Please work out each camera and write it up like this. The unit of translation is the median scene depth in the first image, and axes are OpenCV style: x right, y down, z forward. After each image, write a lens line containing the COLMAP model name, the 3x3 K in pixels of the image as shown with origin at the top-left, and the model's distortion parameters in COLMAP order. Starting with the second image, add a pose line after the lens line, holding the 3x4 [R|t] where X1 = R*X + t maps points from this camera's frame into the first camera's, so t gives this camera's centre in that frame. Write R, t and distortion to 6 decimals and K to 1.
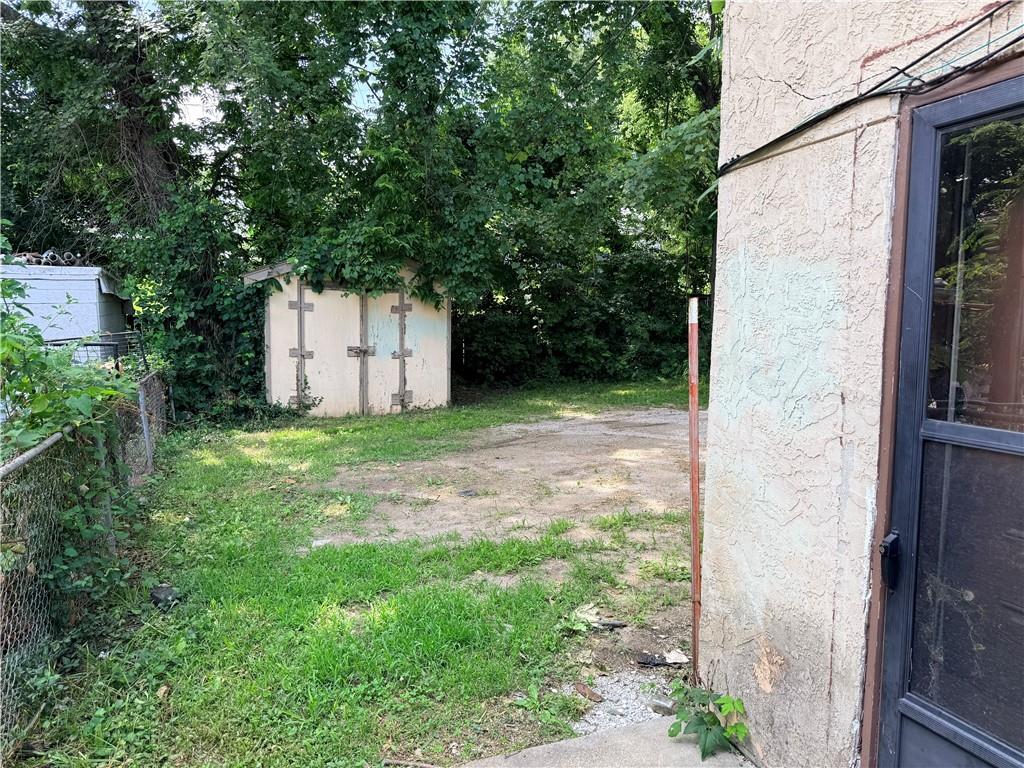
lens RADIAL K [[723.7, 0, 511.8], [0, 723.7, 390.2], [0, 0, 1]] dist [0.135730, -0.219995]
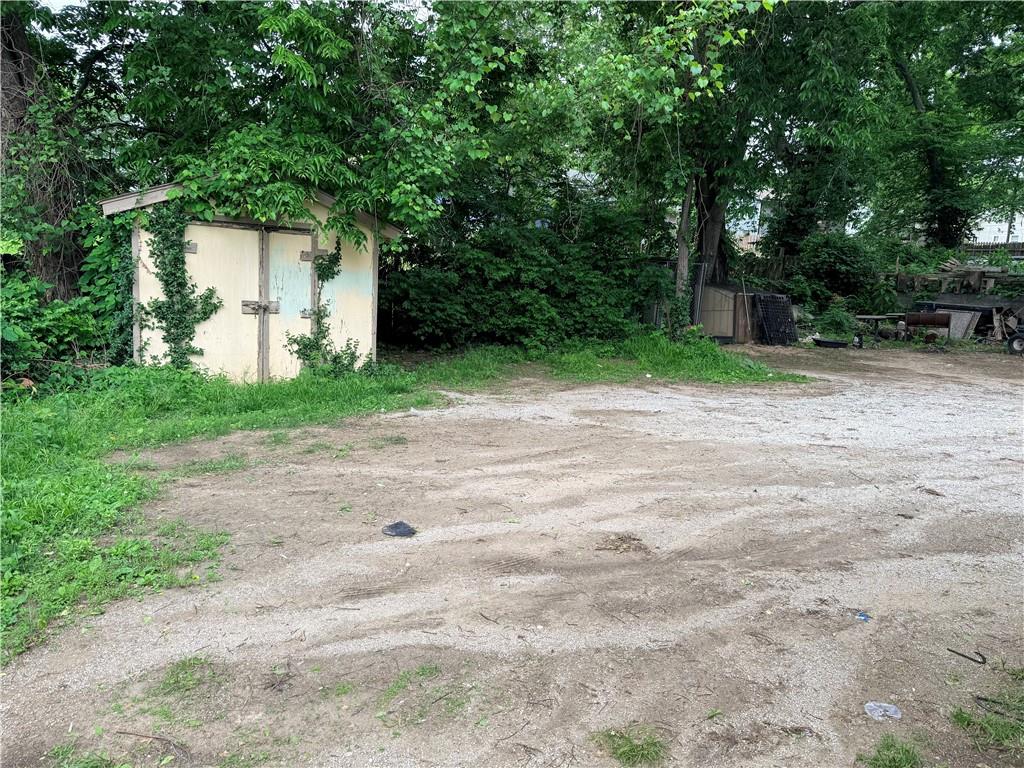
lens RADIAL K [[723.7, 0, 511.8], [0, 723.7, 390.2], [0, 0, 1]] dist [0.135730, -0.219995]
pose [[0.994499, 0.026642, 0.101299, -0.014722], [-0.031955, 0.998177, 0.051195, -0.013467], [-0.099750, -0.054150, 0.993538, 0.180990]]
